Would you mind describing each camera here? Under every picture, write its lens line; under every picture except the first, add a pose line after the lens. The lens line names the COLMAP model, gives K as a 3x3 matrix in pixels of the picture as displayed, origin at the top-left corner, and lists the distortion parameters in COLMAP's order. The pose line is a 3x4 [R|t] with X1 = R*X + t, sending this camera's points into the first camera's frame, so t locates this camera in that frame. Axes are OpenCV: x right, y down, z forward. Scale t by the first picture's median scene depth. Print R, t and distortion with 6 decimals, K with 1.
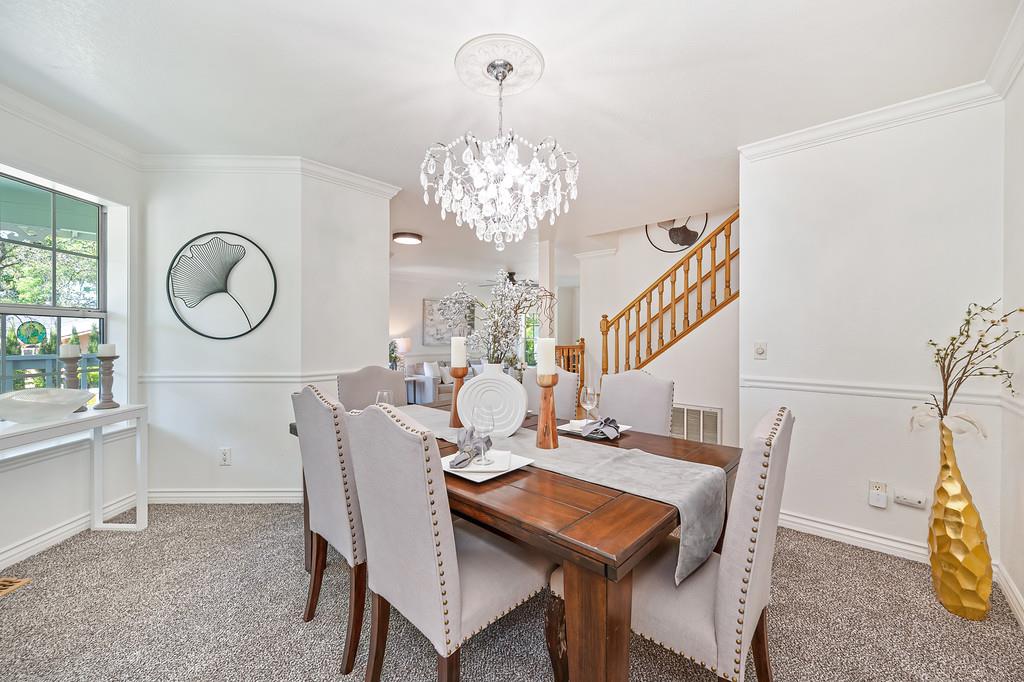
lens RADIAL K [[407.1, 0, 519.4], [0, 407.1, 336.2], [0, 0, 1]] dist [0.001449, 0.000124]
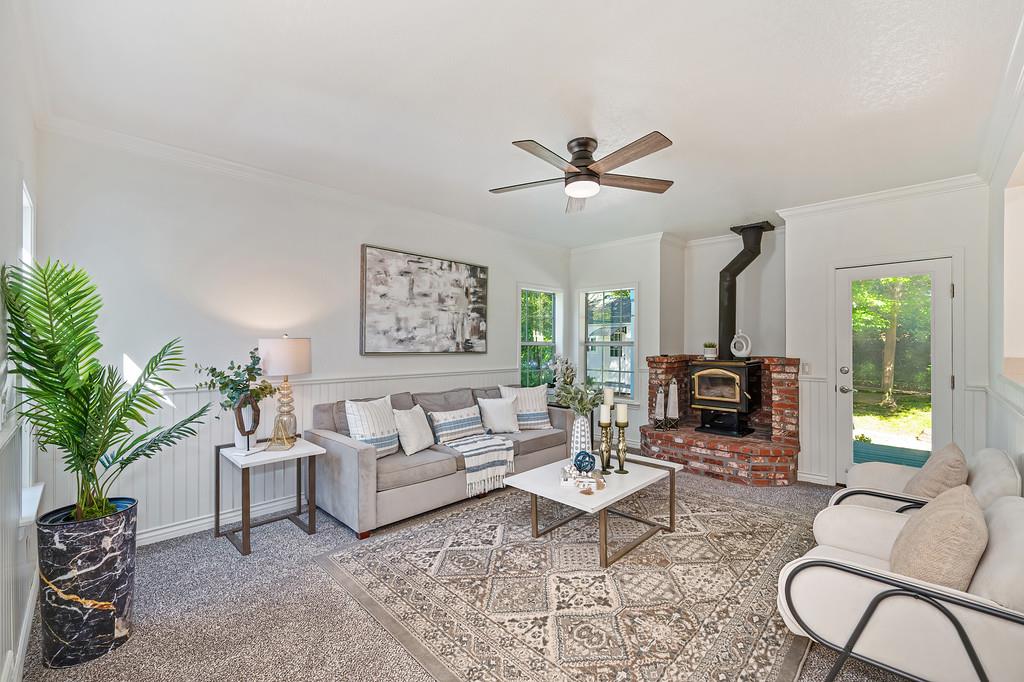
lens RADIAL K [[425.8, 0, 517.9], [0, 425.8, 342.2], [0, 0, 1]] dist [0.001938, 0.000018]
pose [[0.998141, 0.004943, -0.060753, -0.048544], [-0.004710, 0.999981, 0.003976, 0.005958], [0.060771, -0.003683, 0.998145, 0.563605]]
